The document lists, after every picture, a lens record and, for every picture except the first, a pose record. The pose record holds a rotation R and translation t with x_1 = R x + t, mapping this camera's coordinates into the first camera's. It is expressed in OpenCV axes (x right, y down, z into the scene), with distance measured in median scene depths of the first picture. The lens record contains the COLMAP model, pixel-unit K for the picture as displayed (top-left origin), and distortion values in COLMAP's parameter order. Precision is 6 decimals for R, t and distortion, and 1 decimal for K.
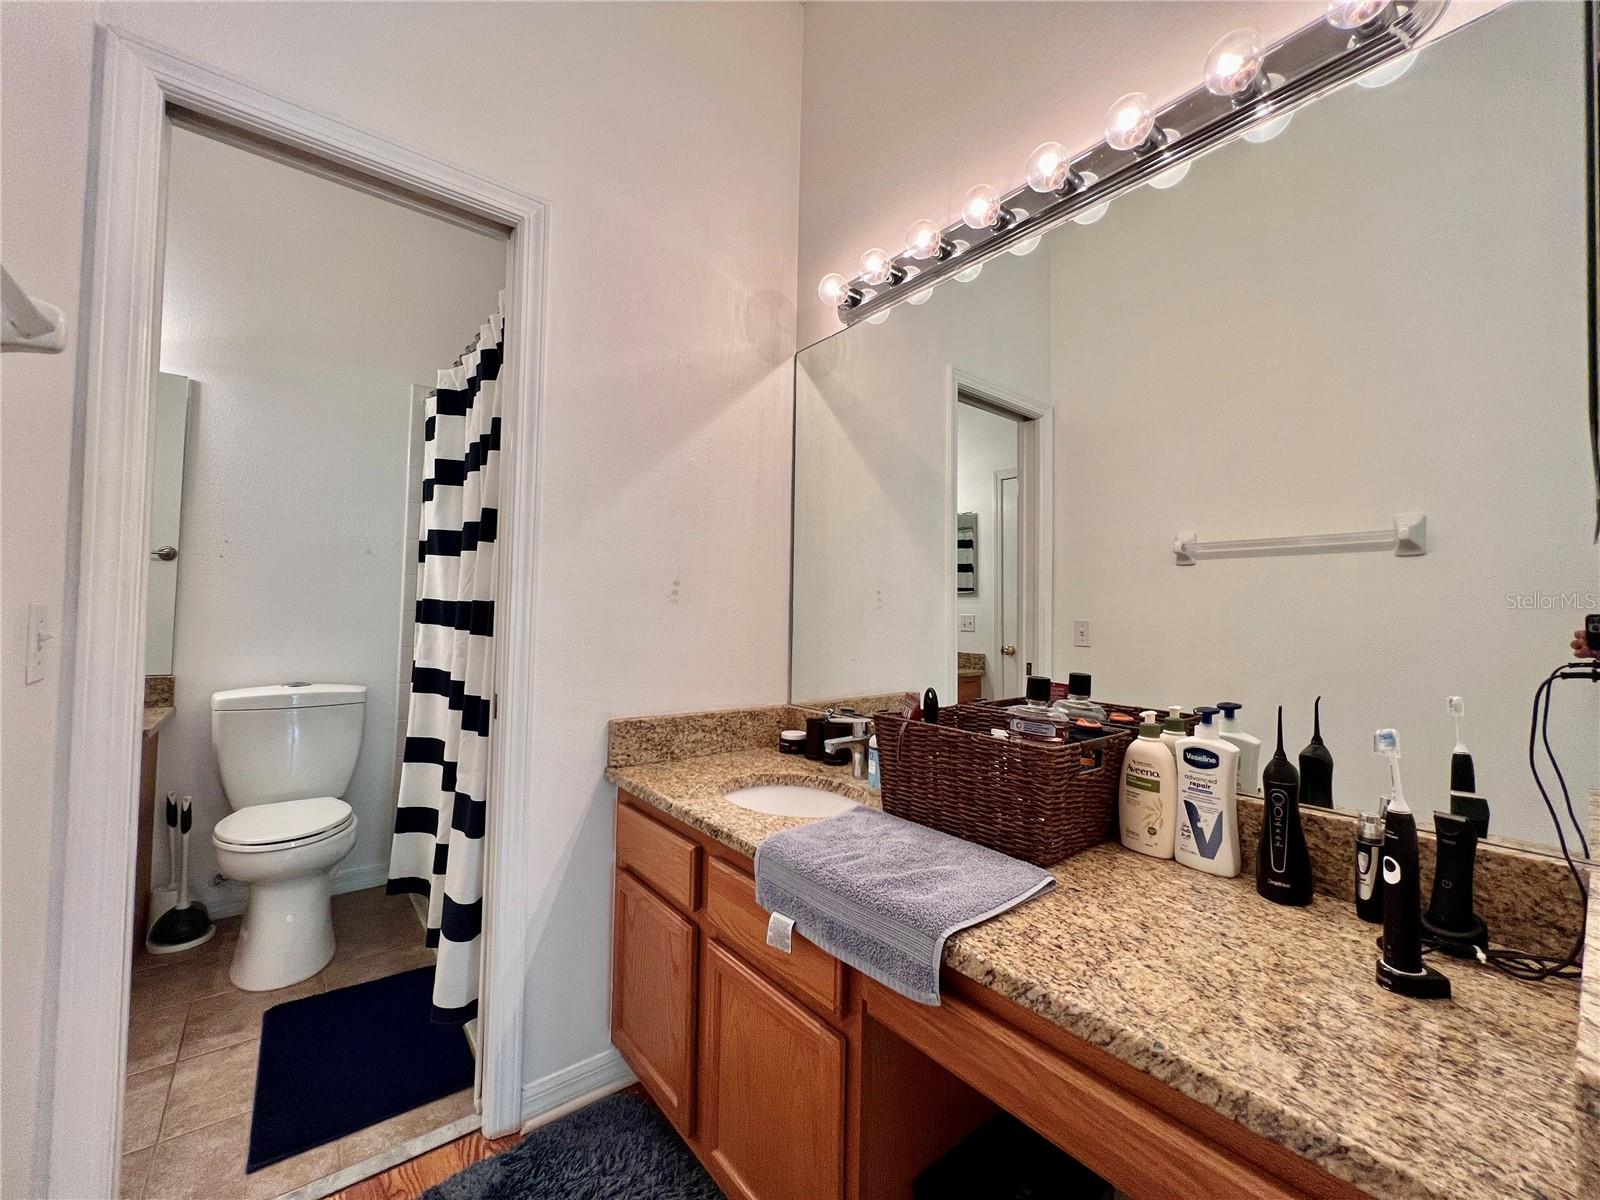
lens RADIAL K [[639.1, 0, 796.0], [0, 639.1, 599.1], [0, 0, 1]] dist [-0.002072, 0.000032]
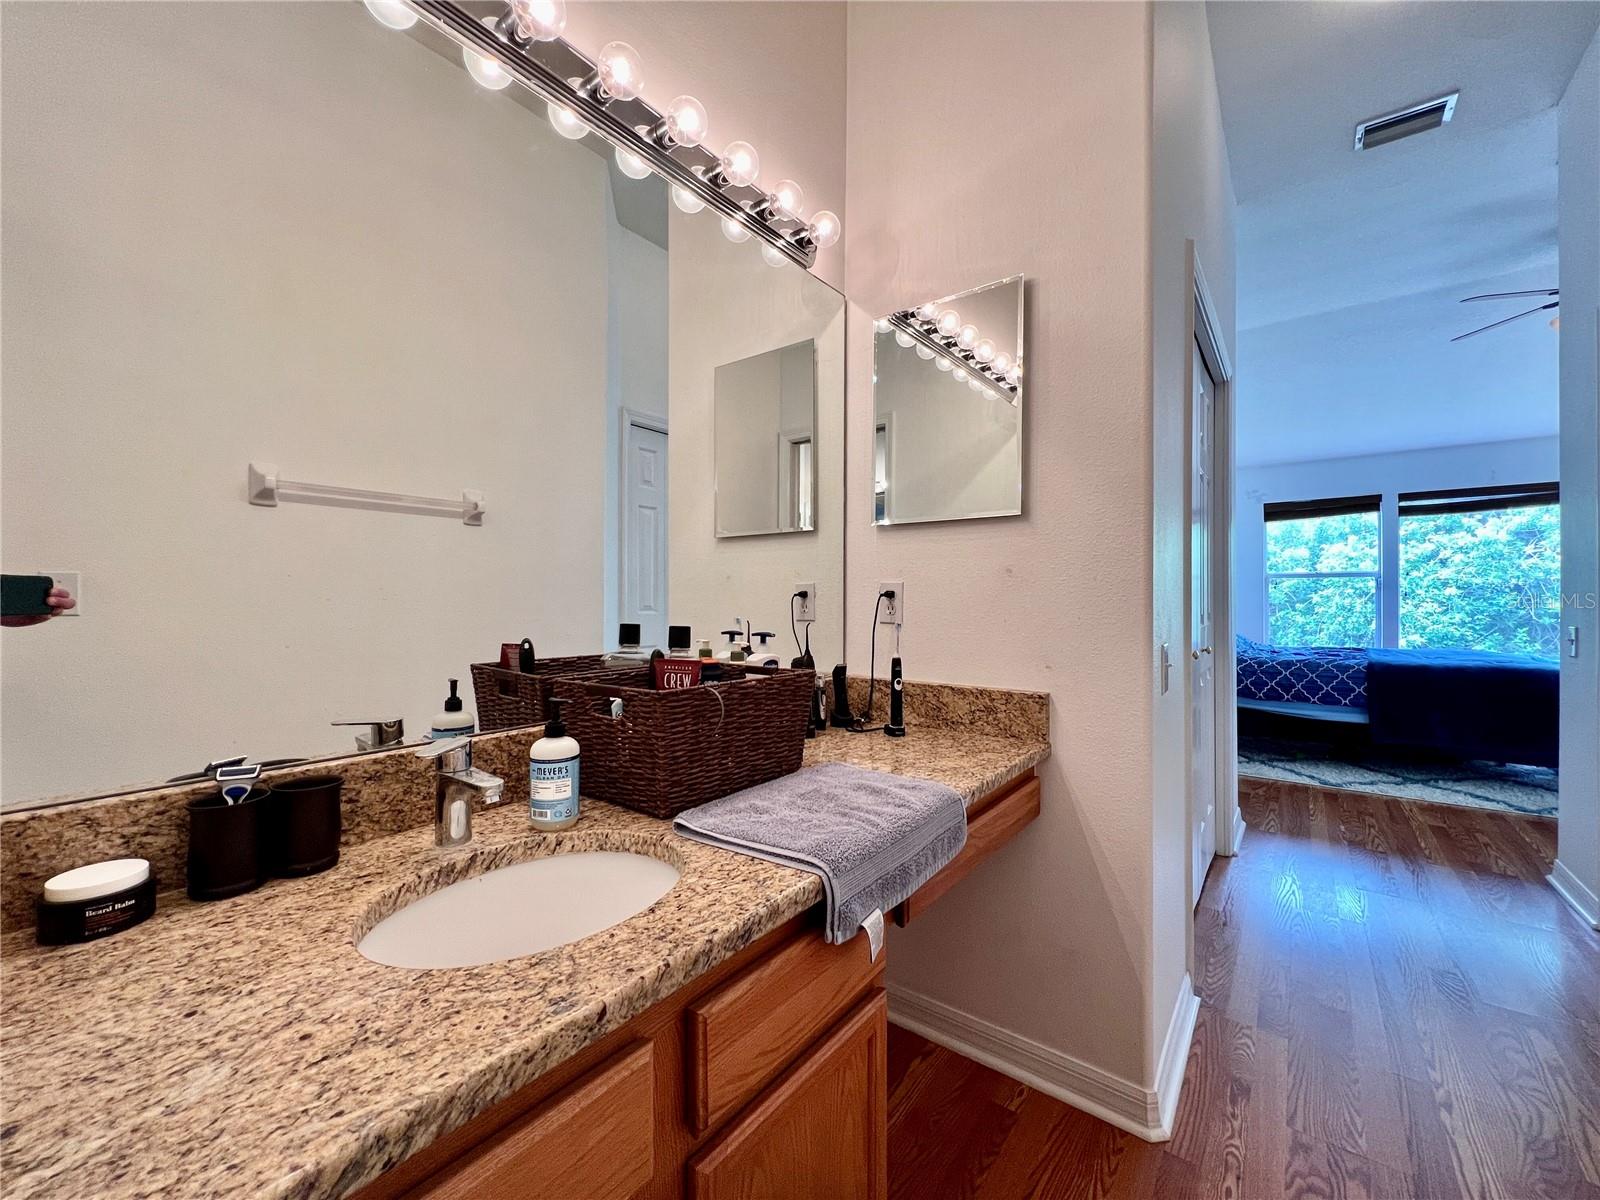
lens RADIAL K [[650.4, 0, 800.0], [0, 650.4, 600.0], [0, 0, 1]] dist [0.000373, 0.000017]
pose [[-0.233032, -0.025998, 0.972121, -0.633094], [-0.031196, 0.999328, 0.019247, 0.053679], [-0.971969, -0.025841, -0.233687, 1.010111]]
